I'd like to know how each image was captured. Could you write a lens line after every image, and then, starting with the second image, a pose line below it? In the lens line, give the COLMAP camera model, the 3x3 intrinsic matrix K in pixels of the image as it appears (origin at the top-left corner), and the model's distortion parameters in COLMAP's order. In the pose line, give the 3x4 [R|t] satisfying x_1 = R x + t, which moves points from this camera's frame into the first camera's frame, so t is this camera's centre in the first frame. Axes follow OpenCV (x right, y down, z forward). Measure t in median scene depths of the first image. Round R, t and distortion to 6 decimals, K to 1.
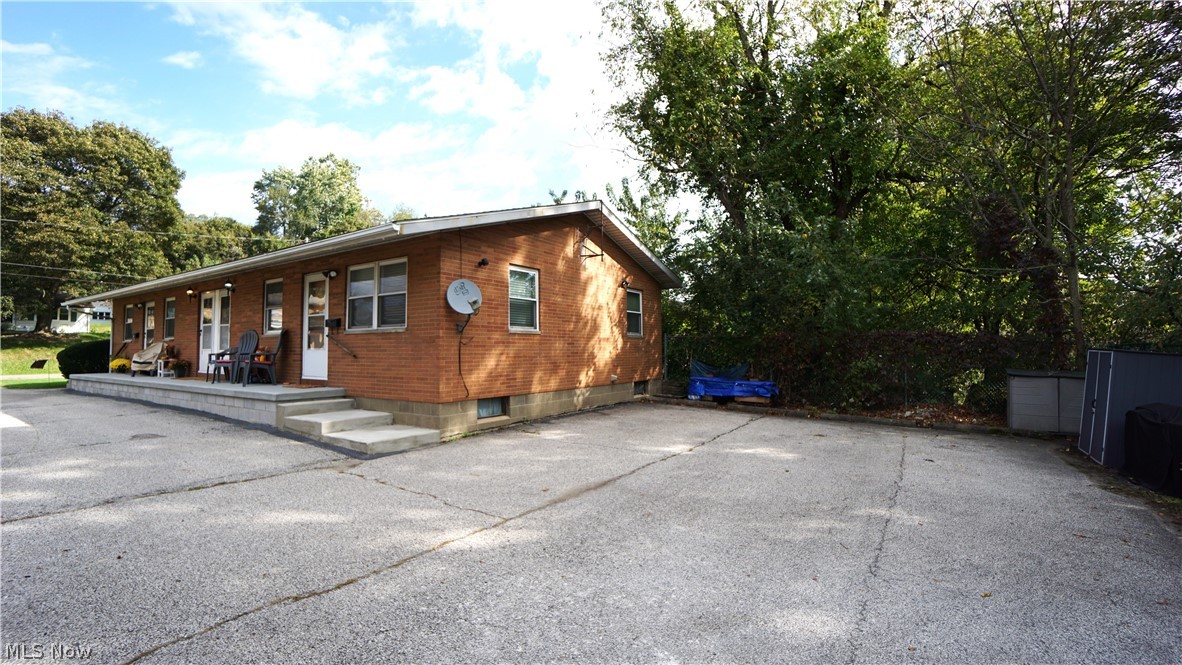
lens RADIAL K [[525.7, 0, 591.0], [0, 525.7, 332.5], [0, 0, 1]] dist [-0.063494, 0.026118]
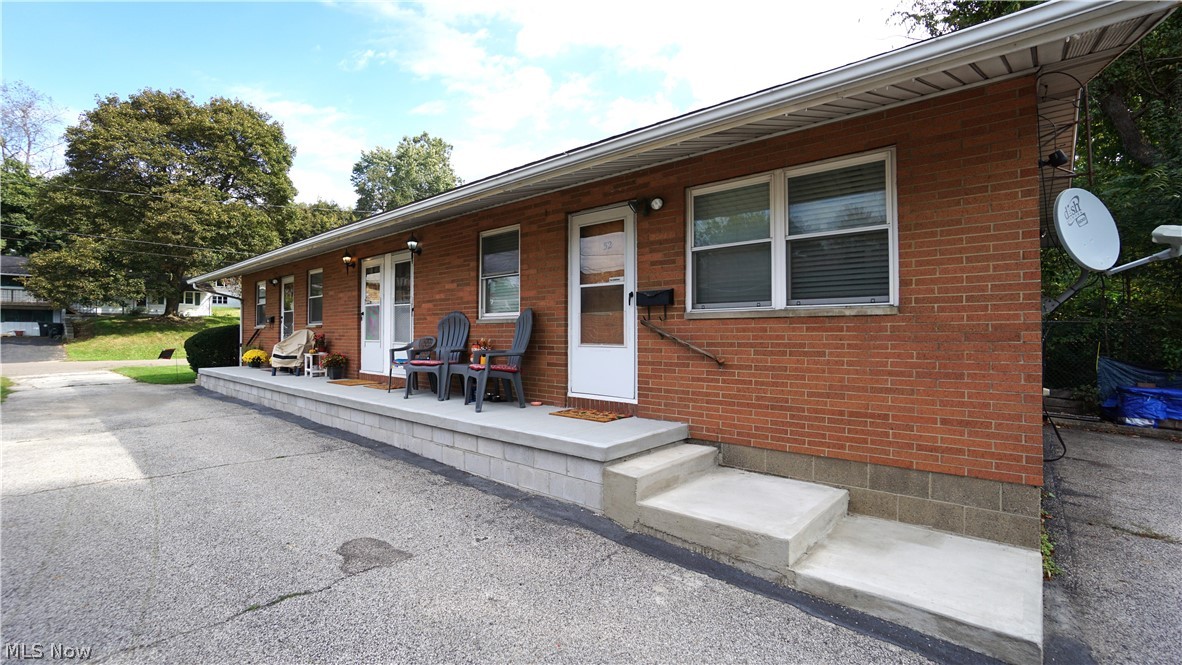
lens RADIAL K [[525.7, 0, 591.0], [0, 525.7, 332.5], [0, 0, 1]] dist [-0.063494, 0.026118]
pose [[0.990370, 0.001936, -0.138431, -0.289877], [0.002936, 0.999384, 0.034985, -0.001184], [0.138413, -0.035055, 0.989754, 0.274129]]
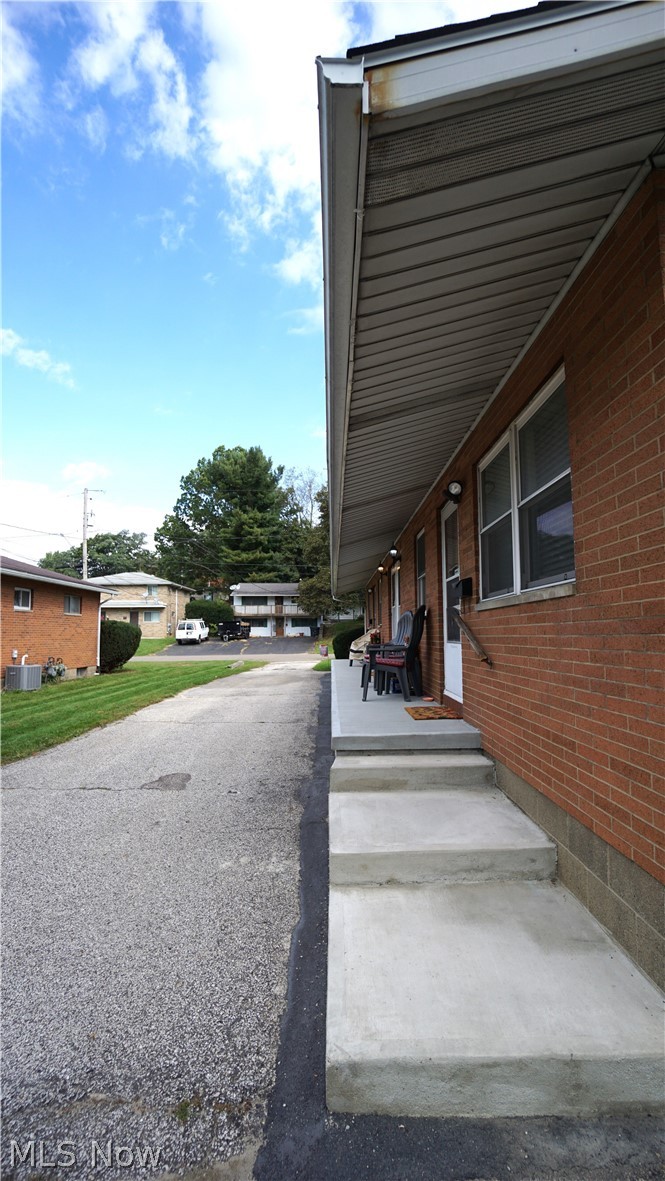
lens RADIAL K [[524.9, 0, 332.5], [0, 524.9, 590.5], [0, 0, 1]] dist [-0.057284, 0.024061]
pose [[0.554230, -0.071928, -0.829250, -0.094796], [0.037539, 0.997406, -0.061424, 0.005010], [0.831516, 0.002914, 0.555493, 0.373009]]
